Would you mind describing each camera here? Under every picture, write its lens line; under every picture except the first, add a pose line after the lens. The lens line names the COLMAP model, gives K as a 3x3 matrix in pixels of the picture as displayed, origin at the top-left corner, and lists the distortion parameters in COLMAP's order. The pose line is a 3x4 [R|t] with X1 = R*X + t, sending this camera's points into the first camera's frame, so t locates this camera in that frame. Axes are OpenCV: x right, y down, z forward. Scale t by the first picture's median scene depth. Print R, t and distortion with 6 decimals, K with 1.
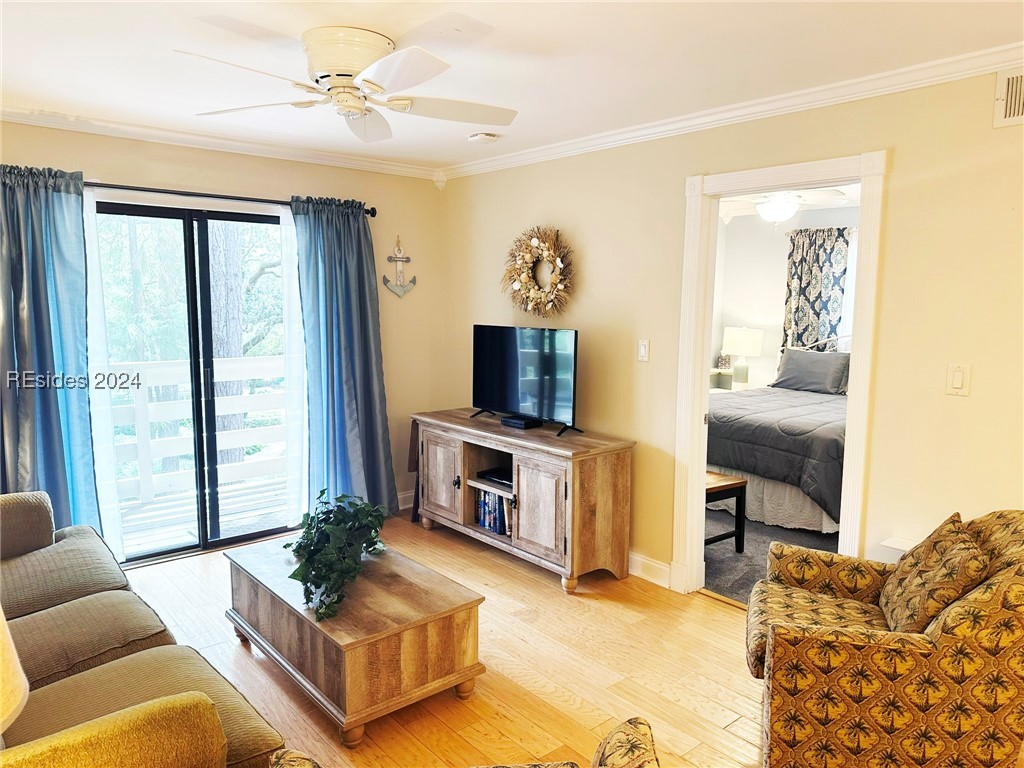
lens RADIAL K [[720.3, 0, 515.1], [0, 720.3, 385.3], [0, 0, 1]] dist [0.064464, -0.071929]
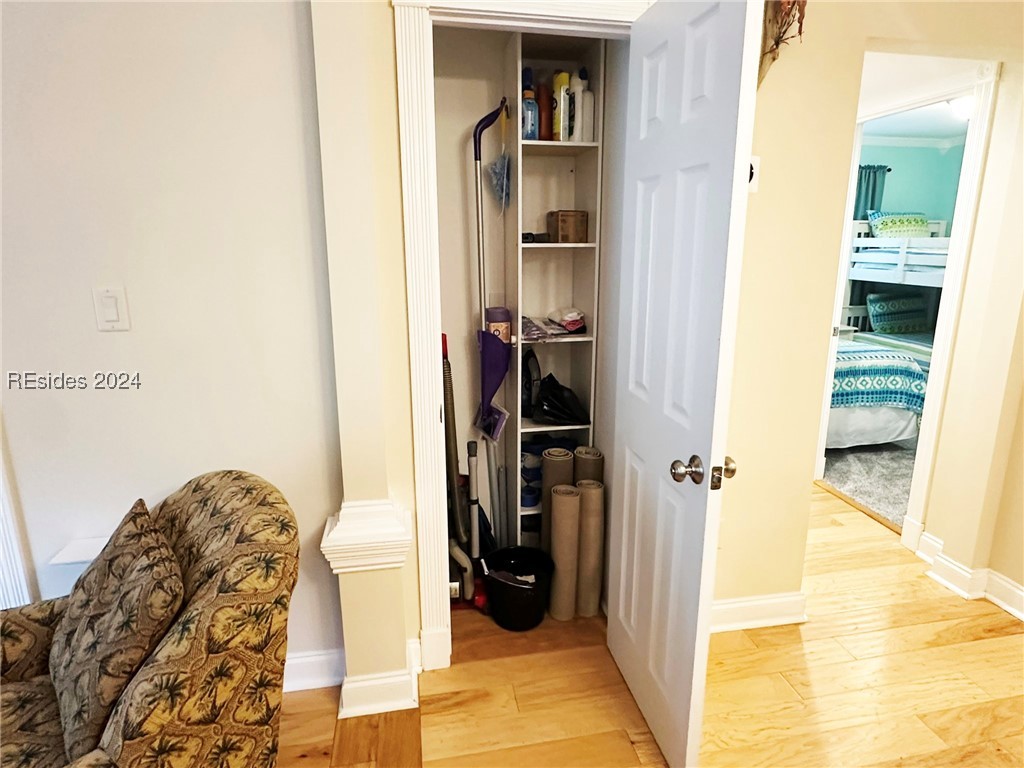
lens RADIAL K [[585.2, 0, 521.6], [0, 585.2, 371.6], [0, 0, 1]] dist [-0.001201, -0.000303]
pose [[0.492716, -0.196408, 0.847735, 0.379225], [0.105218, 0.980494, 0.166013, 0.000025], [-0.863806, 0.007400, 0.503771, 0.454942]]
